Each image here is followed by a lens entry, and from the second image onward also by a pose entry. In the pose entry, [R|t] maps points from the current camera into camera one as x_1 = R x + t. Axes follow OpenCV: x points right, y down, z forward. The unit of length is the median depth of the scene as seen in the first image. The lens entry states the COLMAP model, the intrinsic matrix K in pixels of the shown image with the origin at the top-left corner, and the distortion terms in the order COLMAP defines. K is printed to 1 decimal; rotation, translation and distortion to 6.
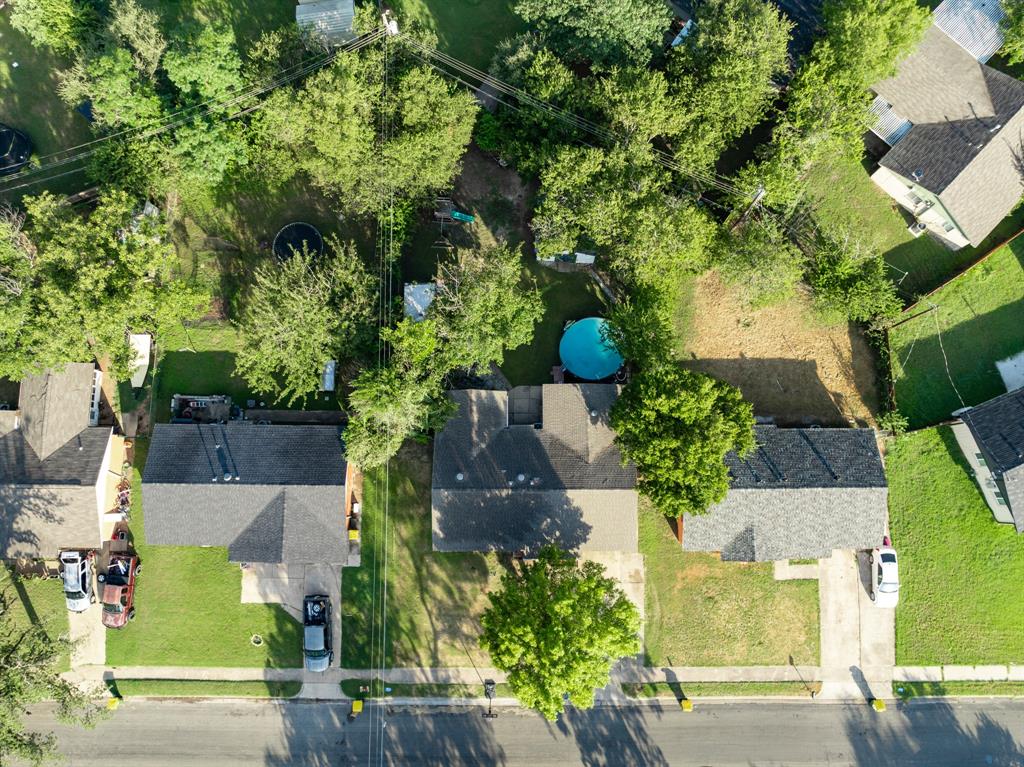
lens RADIAL K [[722.5, 0, 512.0], [0, 722.5, 383.5], [0, 0, 1]] dist [-0.038925, 0.026541]
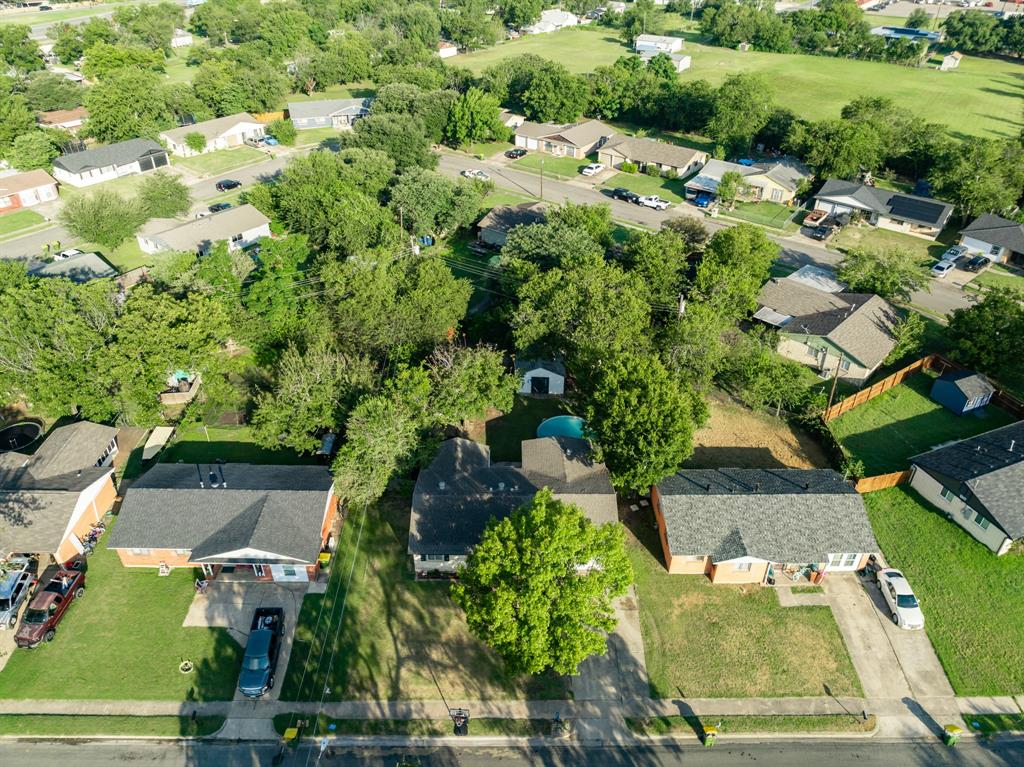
lens RADIAL K [[722.5, 0, 512.0], [0, 722.5, 383.5], [0, 0, 1]] dist [-0.038925, 0.026541]
pose [[0.999948, 0.004320, 0.009217, 0.017268], [0.003769, 0.684038, -0.729437, 0.744619], [-0.009456, 0.729434, 0.683986, 0.180981]]
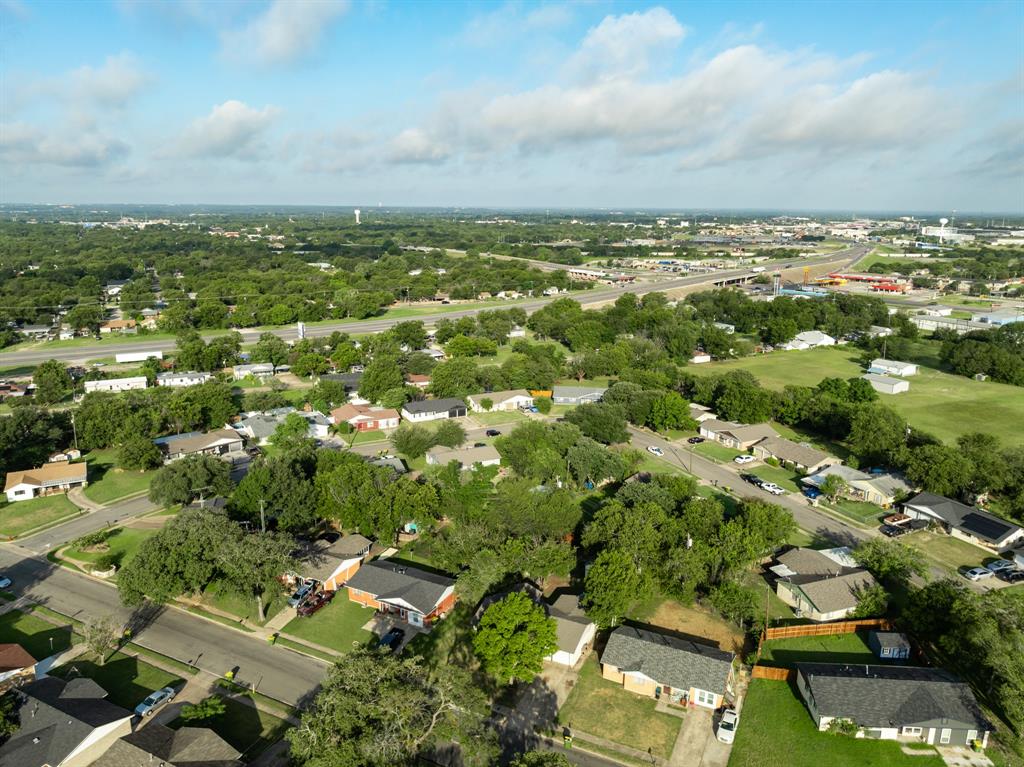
lens RADIAL K [[722.5, 0, 512.0], [0, 722.5, 383.5], [0, 0, 1]] dist [-0.038925, 0.026541]
pose [[0.897687, 0.109823, -0.426727, 0.670073], [-0.436440, 0.354891, -0.826784, 1.422141], [0.060641, 0.928435, 0.366512, -0.214881]]
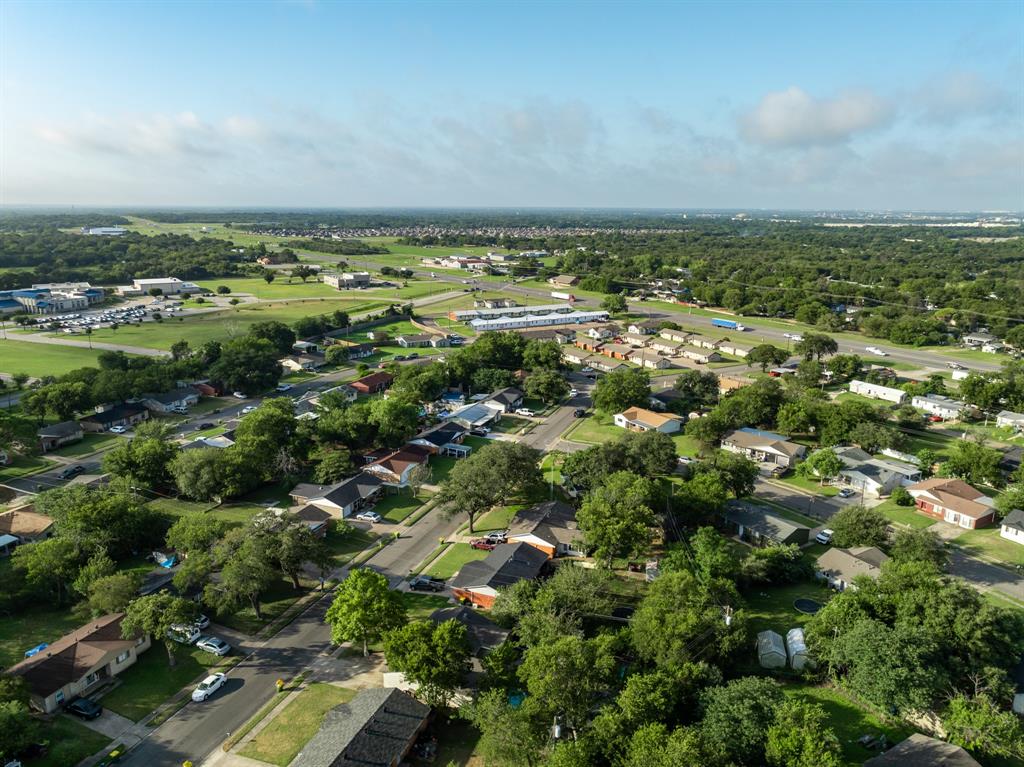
lens RADIAL K [[722.5, 0, 512.0], [0, 722.5, 383.5], [0, 0, 1]] dist [-0.038925, 0.026541]
pose [[-0.369150, 0.219814, -0.903000, 1.337594], [-0.920225, 0.049513, 0.388245, -0.685027], [0.130052, 0.974284, 0.184001, 0.101841]]
